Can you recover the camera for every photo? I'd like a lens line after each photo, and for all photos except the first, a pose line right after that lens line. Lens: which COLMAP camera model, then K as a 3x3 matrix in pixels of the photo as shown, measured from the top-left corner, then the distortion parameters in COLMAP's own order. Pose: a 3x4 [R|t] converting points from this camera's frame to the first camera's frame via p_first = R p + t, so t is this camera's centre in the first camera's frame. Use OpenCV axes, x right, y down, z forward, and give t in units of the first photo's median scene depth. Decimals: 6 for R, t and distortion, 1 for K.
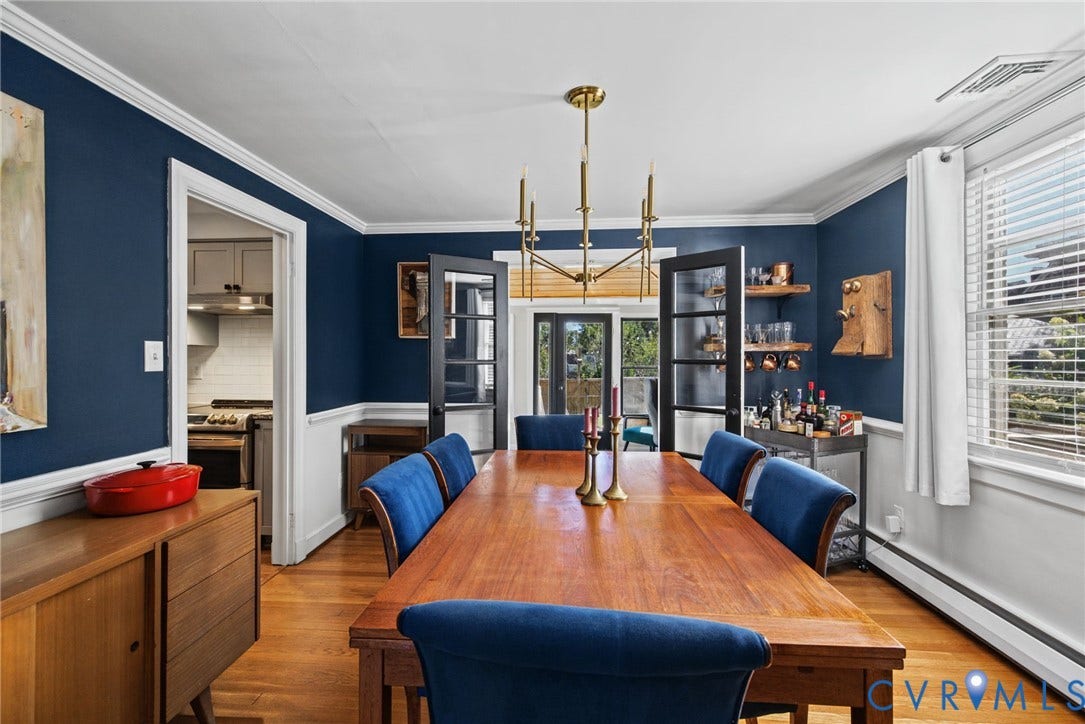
lens RADIAL K [[465.4, 0, 542.5], [0, 465.4, 362.0], [0, 0, 1]] dist [0.001055, 0.000210]
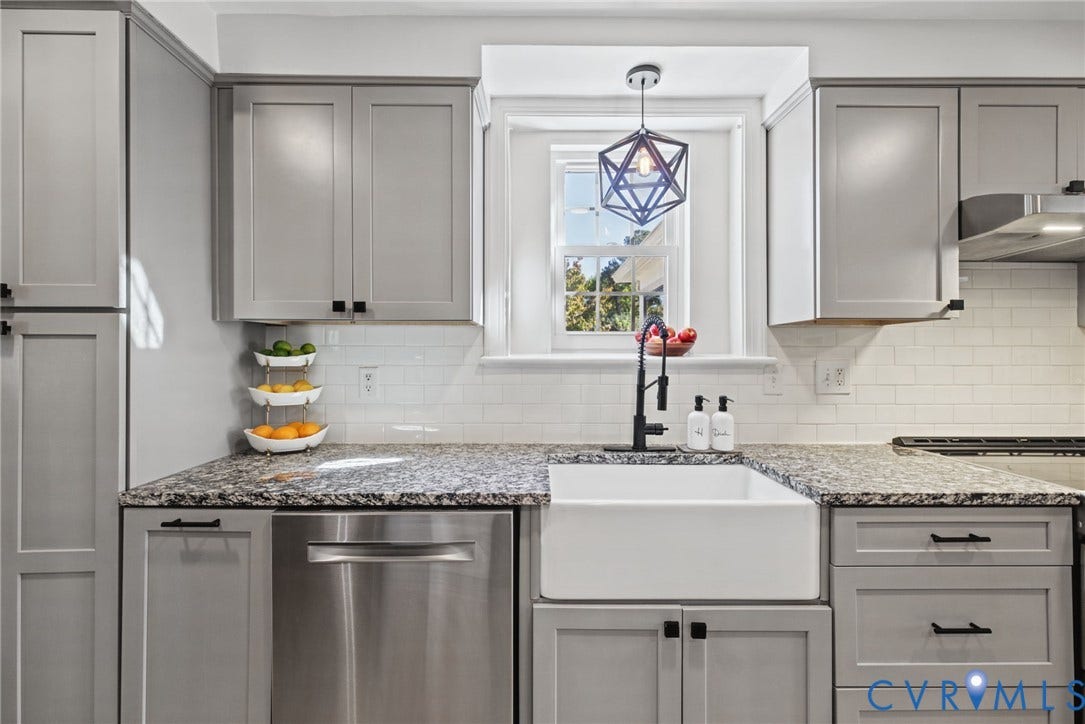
lens RADIAL K [[456.9, 0, 542.5], [0, 456.9, 362.0], [0, 0, 1]] dist [-0.000681, -0.000235]
pose [[0.997474, -0.005772, 0.070795, -1.366181], [0.004912, 0.999912, 0.012307, -0.005273], [-0.070860, -0.011928, 0.997415, 0.684347]]
